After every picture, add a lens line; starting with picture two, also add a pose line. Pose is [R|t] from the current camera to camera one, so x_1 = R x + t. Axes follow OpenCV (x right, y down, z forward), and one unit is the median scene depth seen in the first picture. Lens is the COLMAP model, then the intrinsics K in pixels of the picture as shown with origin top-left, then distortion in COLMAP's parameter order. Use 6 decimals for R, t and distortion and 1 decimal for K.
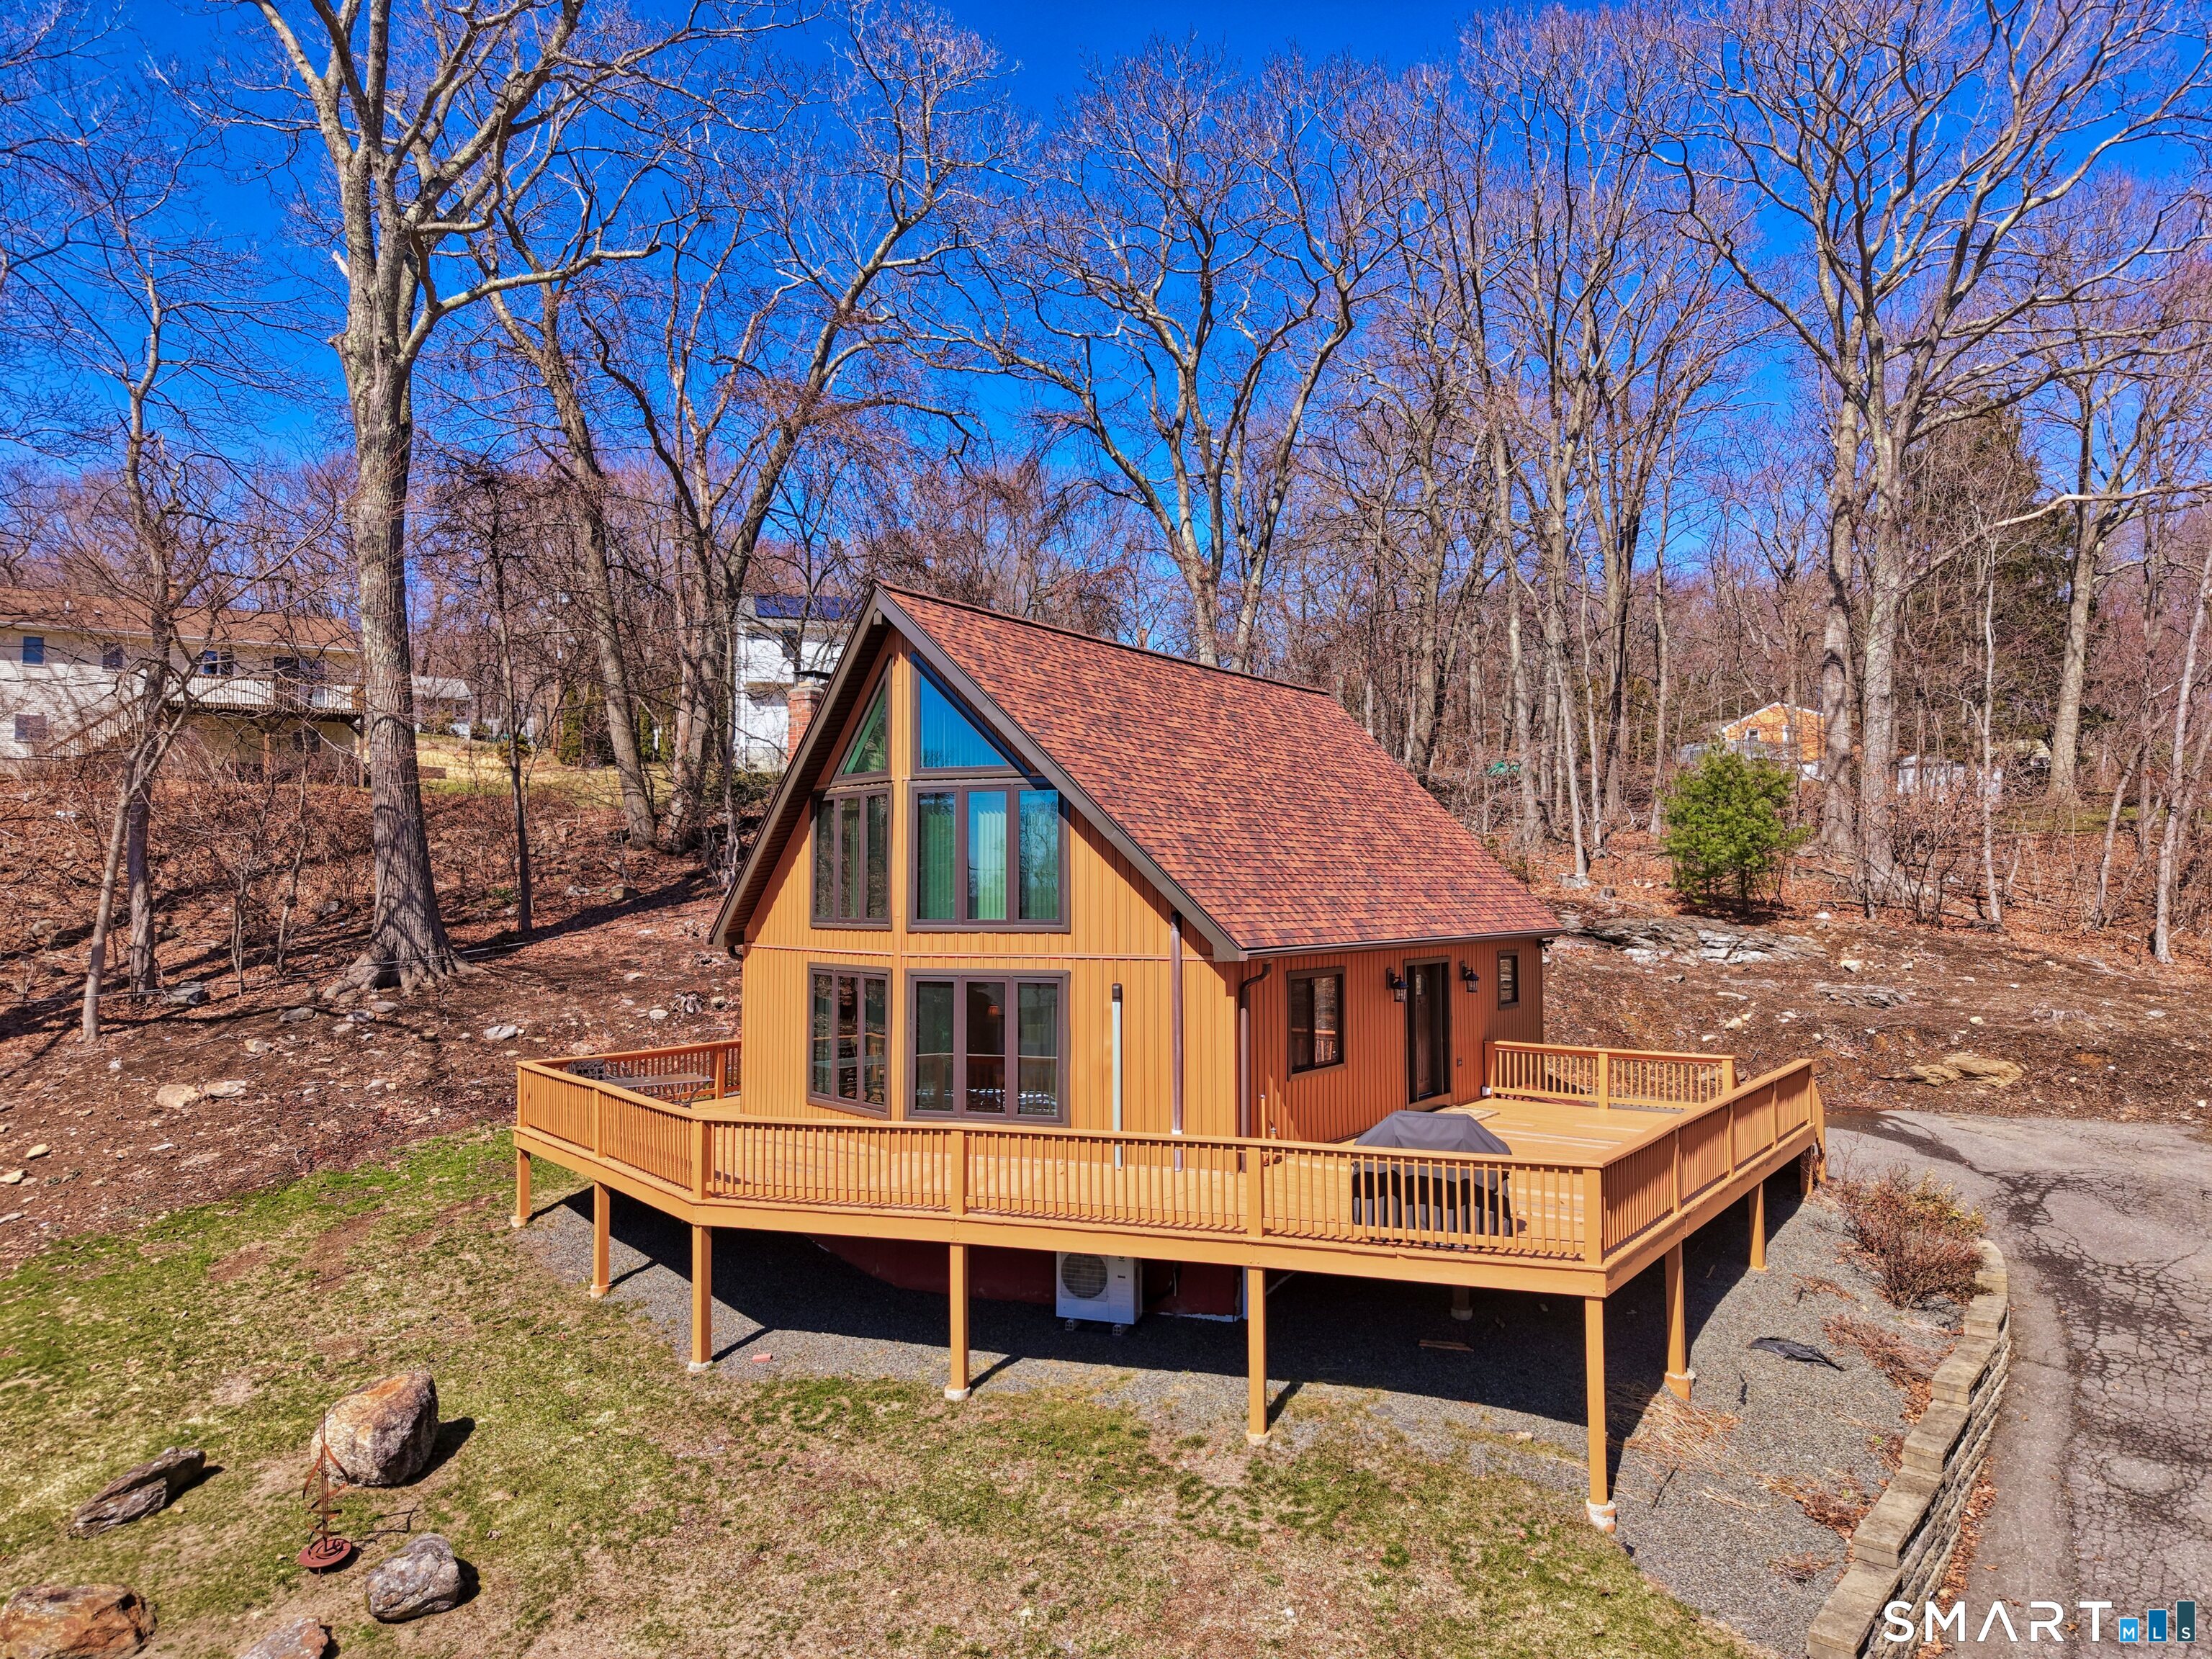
lens RADIAL K [[1474.5, 0, 1102.1], [0, 1474.5, 843.8], [0, 0, 1]] dist [0.023516, -0.020677]
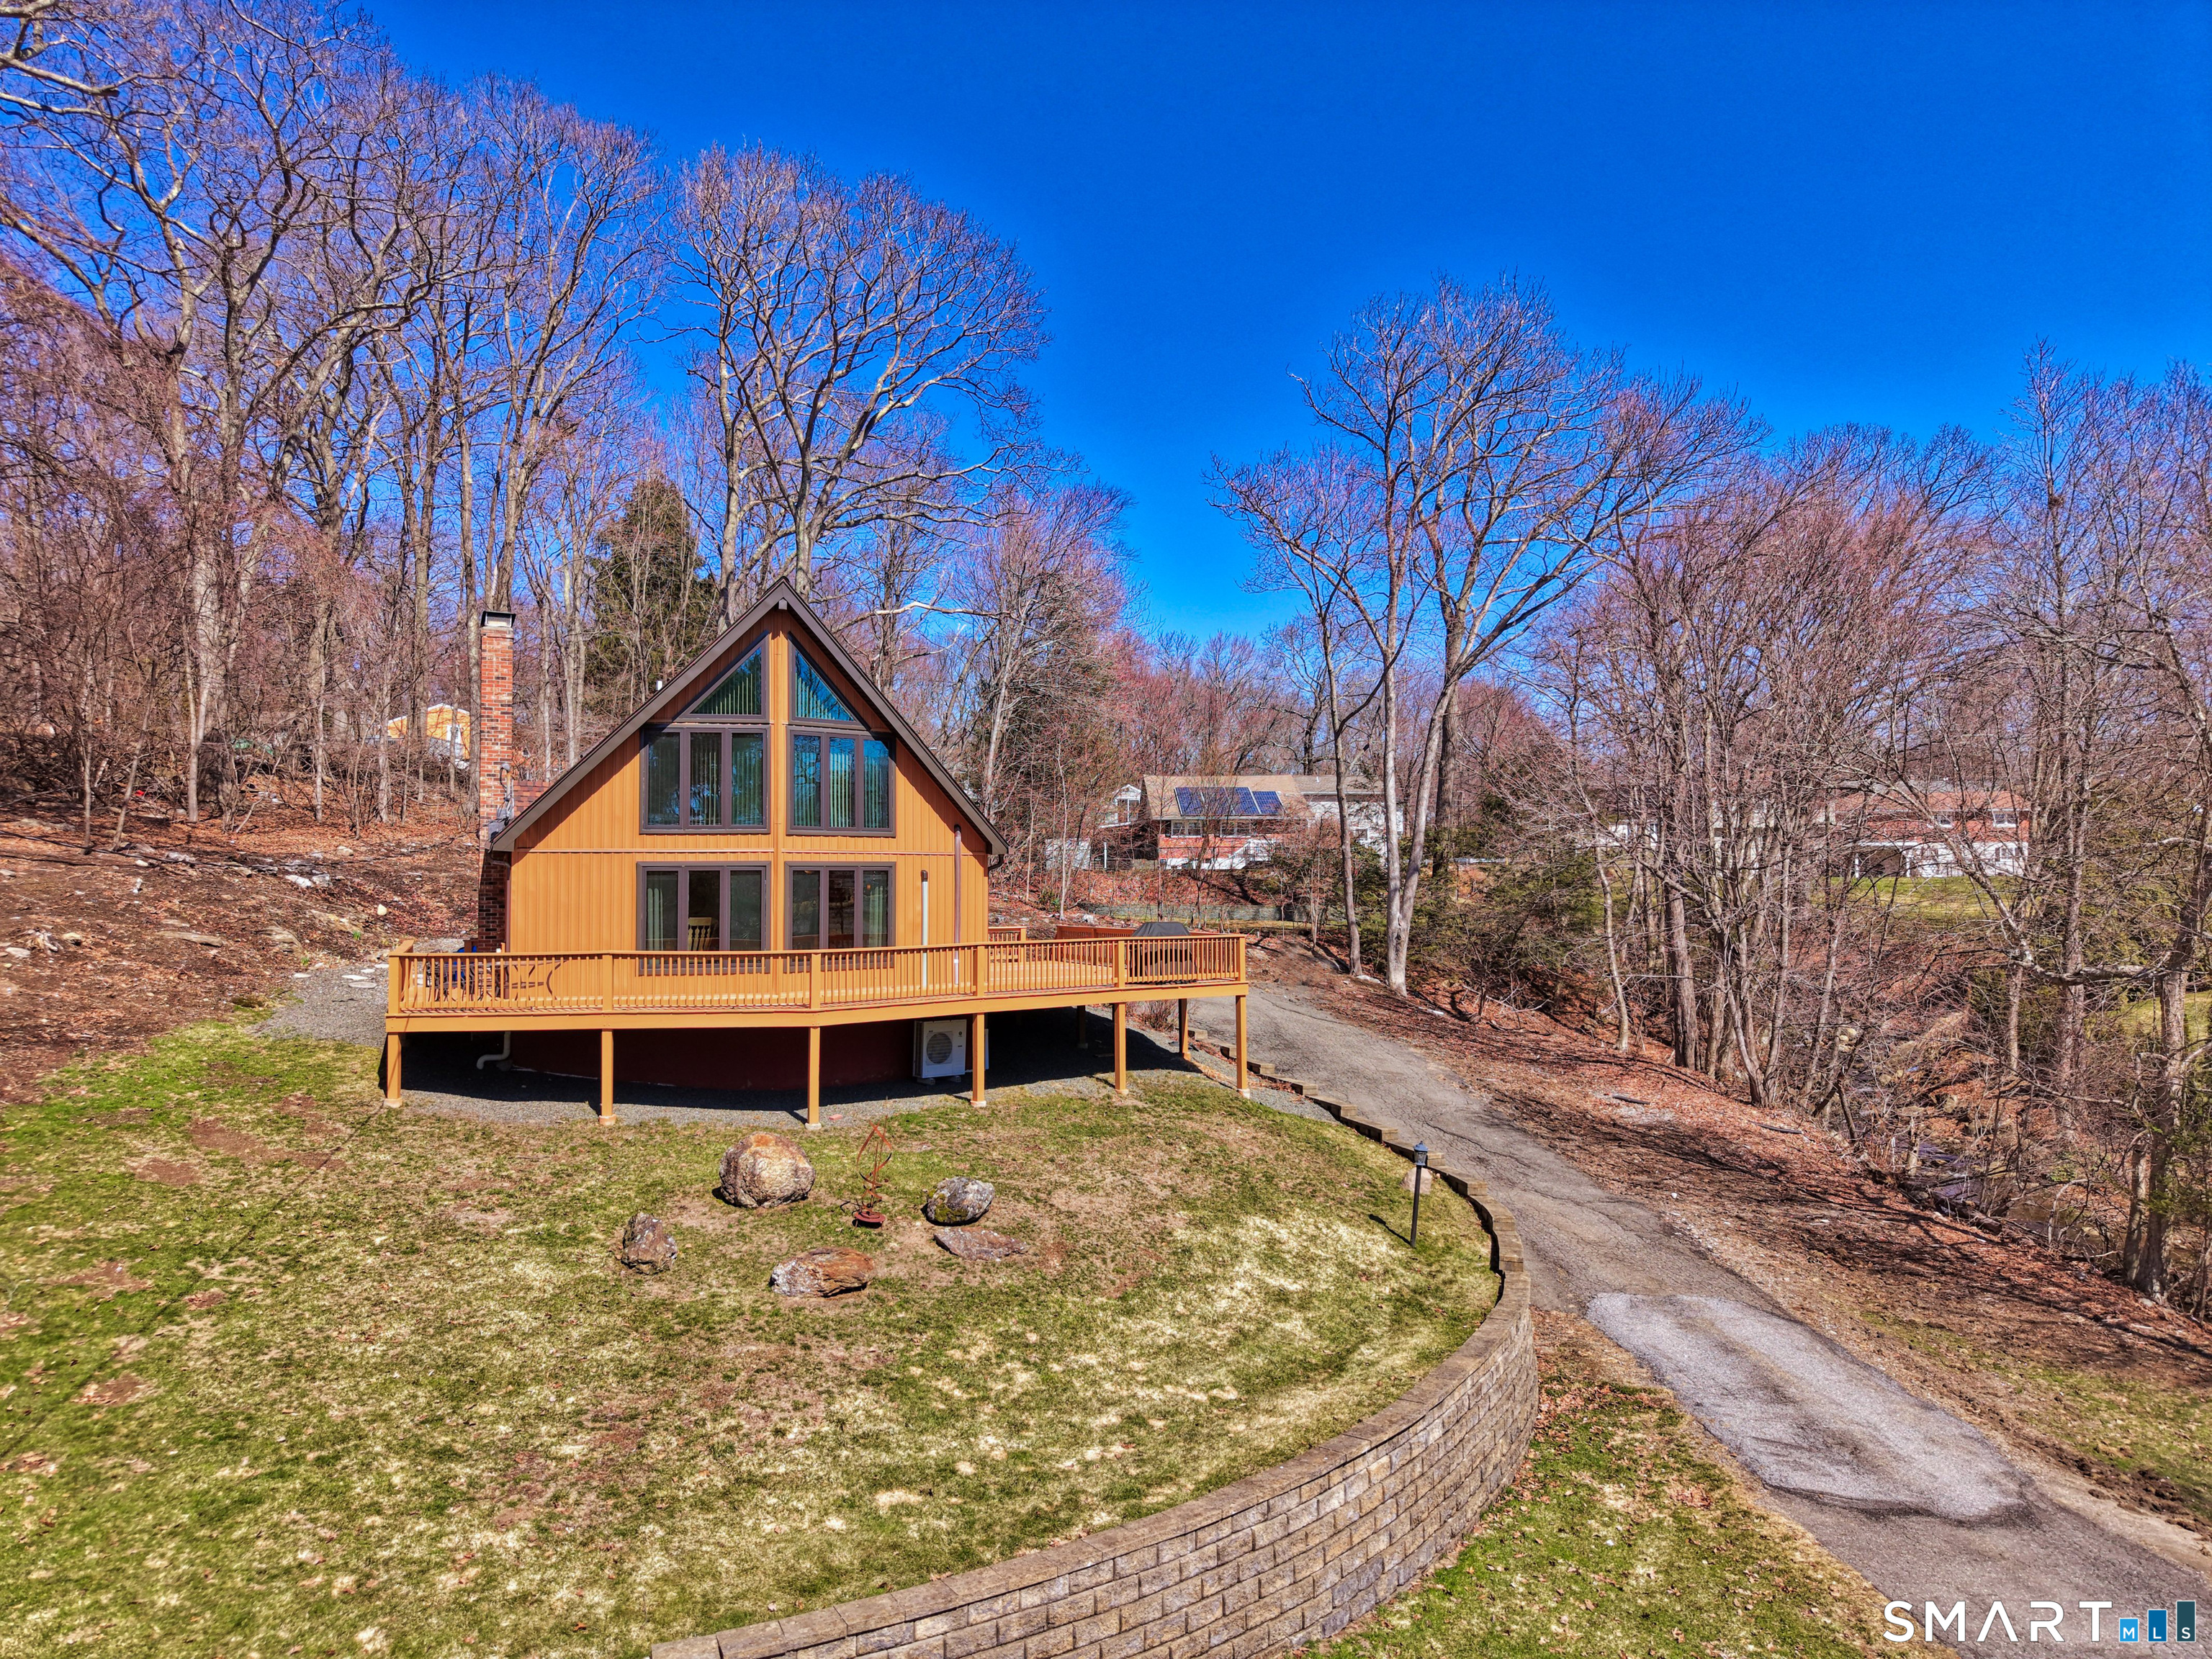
lens RADIAL K [[1474.5, 0, 1102.1], [0, 1474.5, 843.8], [0, 0, 1]] dist [0.023516, -0.020677]
pose [[0.530234, 0.035597, 0.847104, -1.010621], [-0.009023, 0.999299, -0.036345, 0.103120], [-0.847803, 0.011628, 0.530183, 0.022325]]
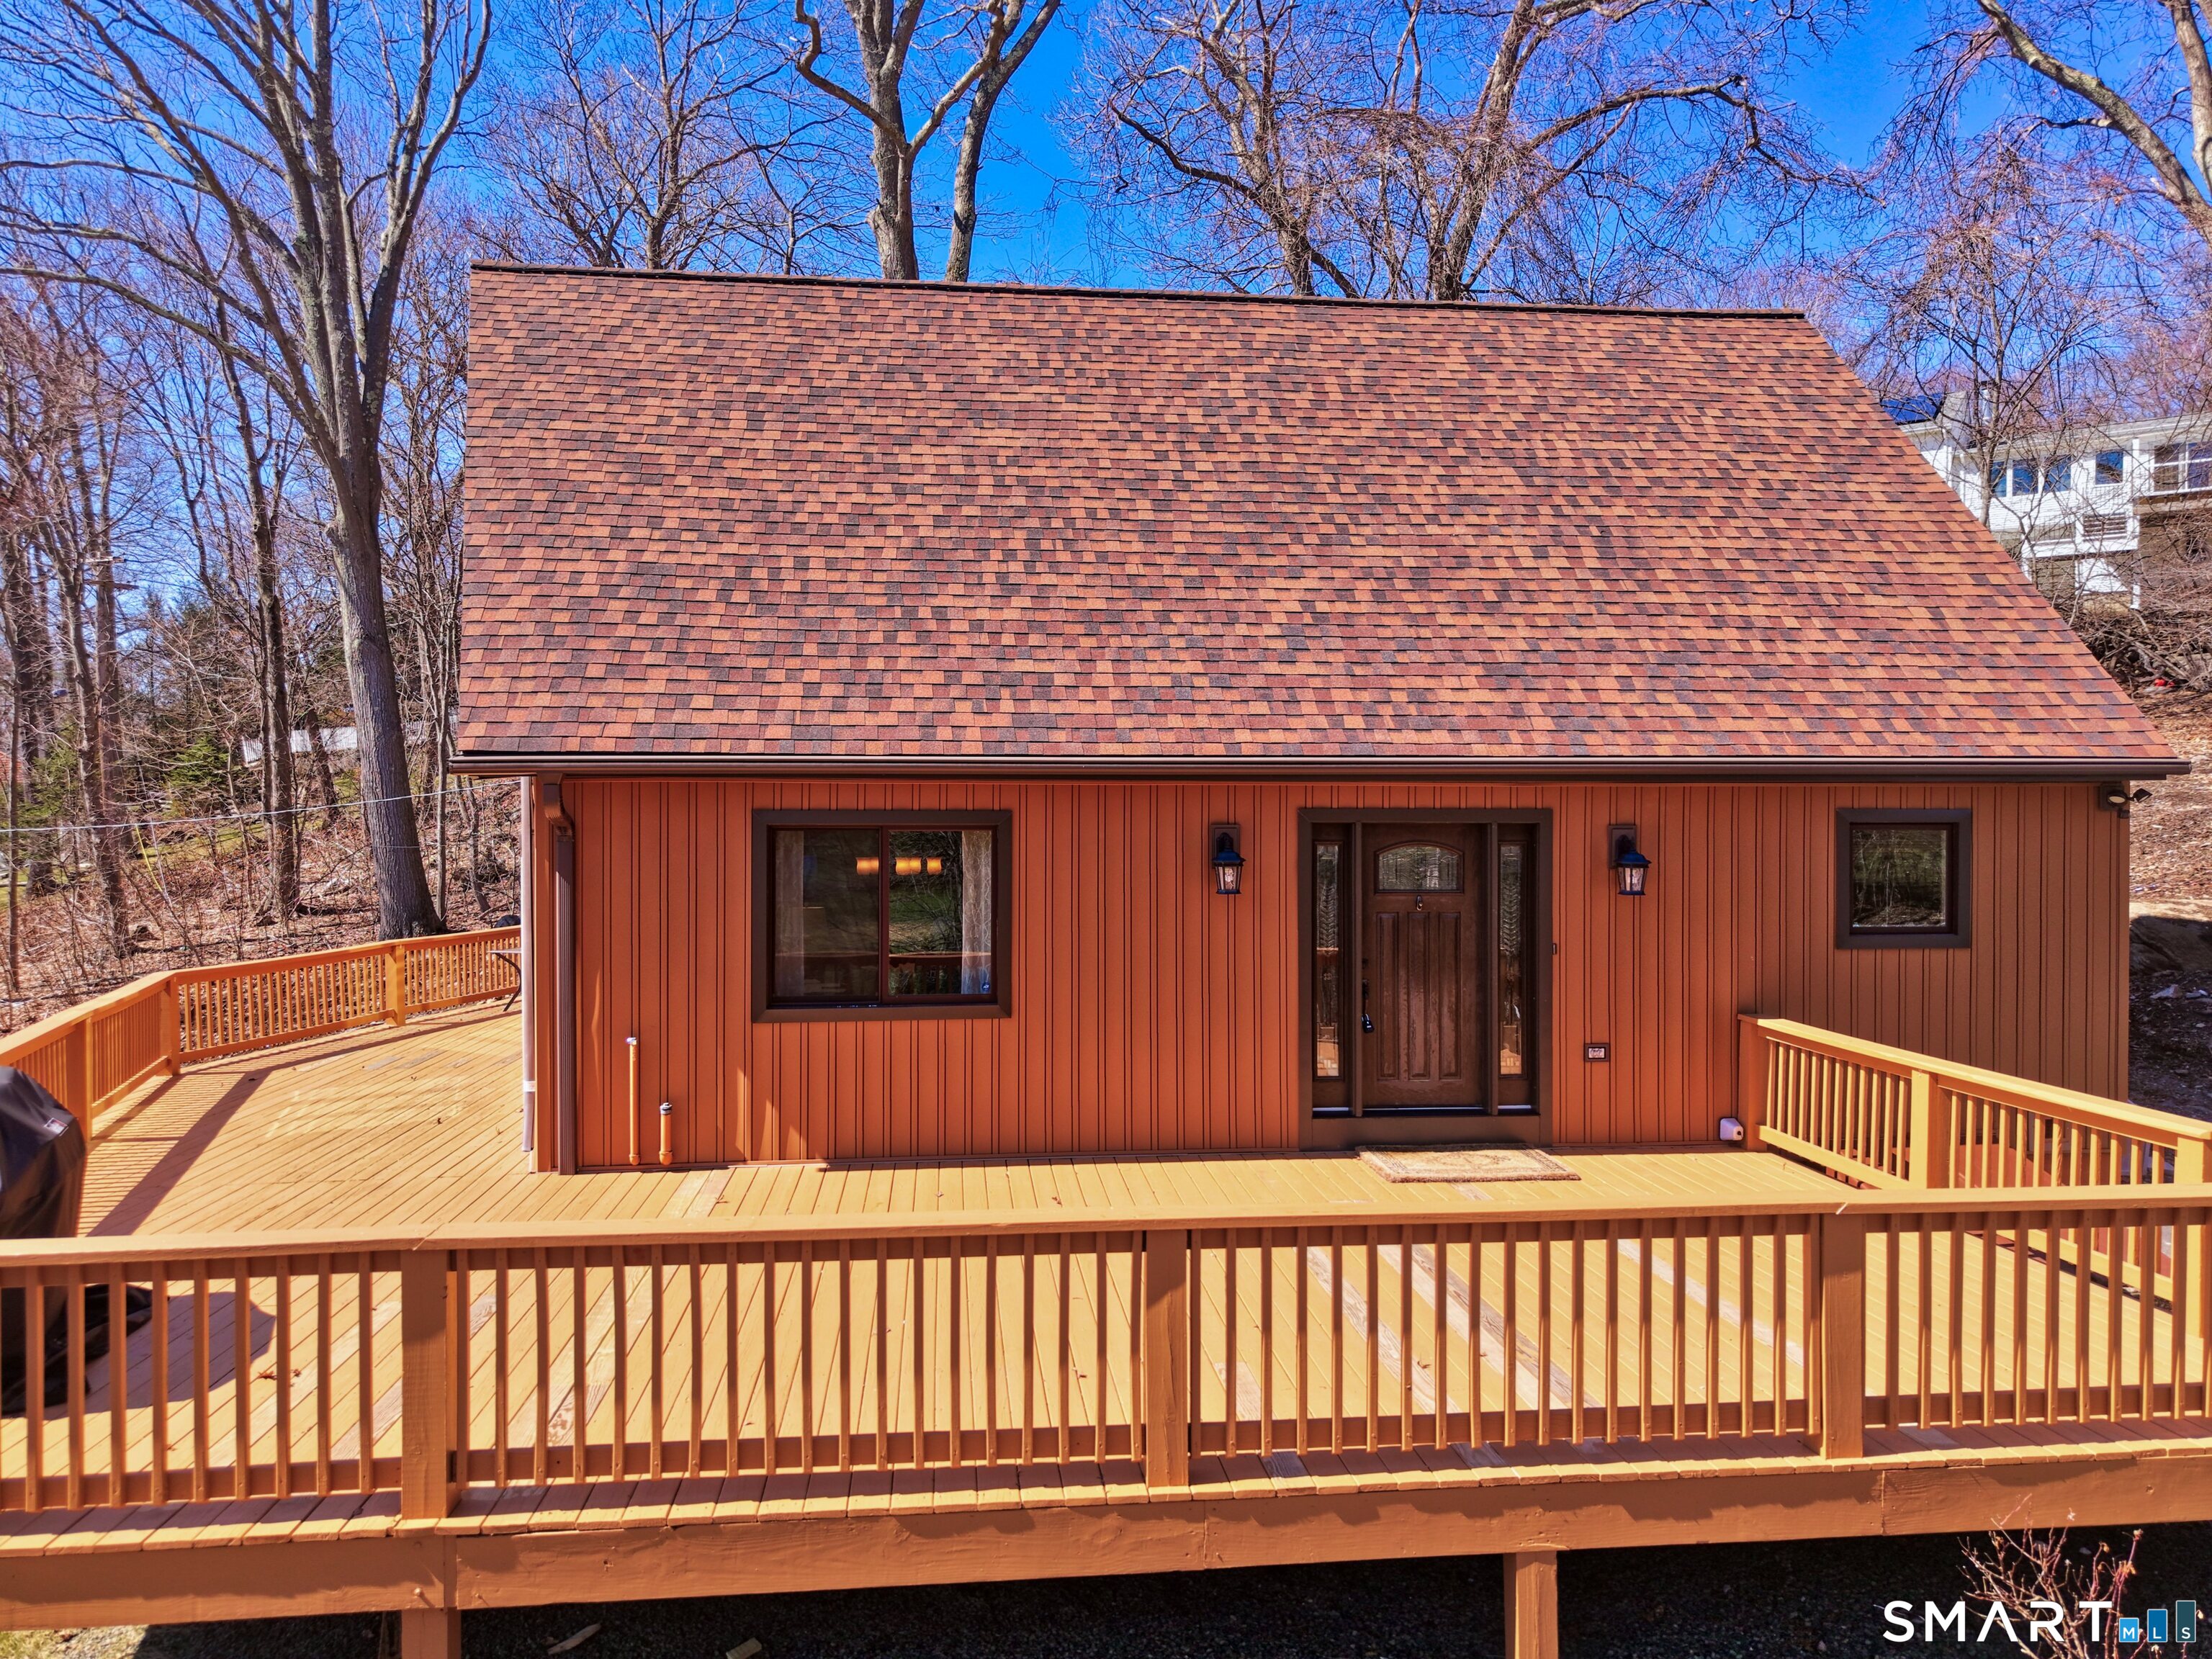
lens RADIAL K [[1474.5, 0, 1102.1], [0, 1474.5, 843.8], [0, 0, 1]] dist [0.023516, -0.020677]
pose [[0.659238, 0.013251, -0.751817, 0.516862], [0.024248, 0.998950, 0.038868, 0.071399], [0.751543, -0.043854, 0.658225, 0.659349]]
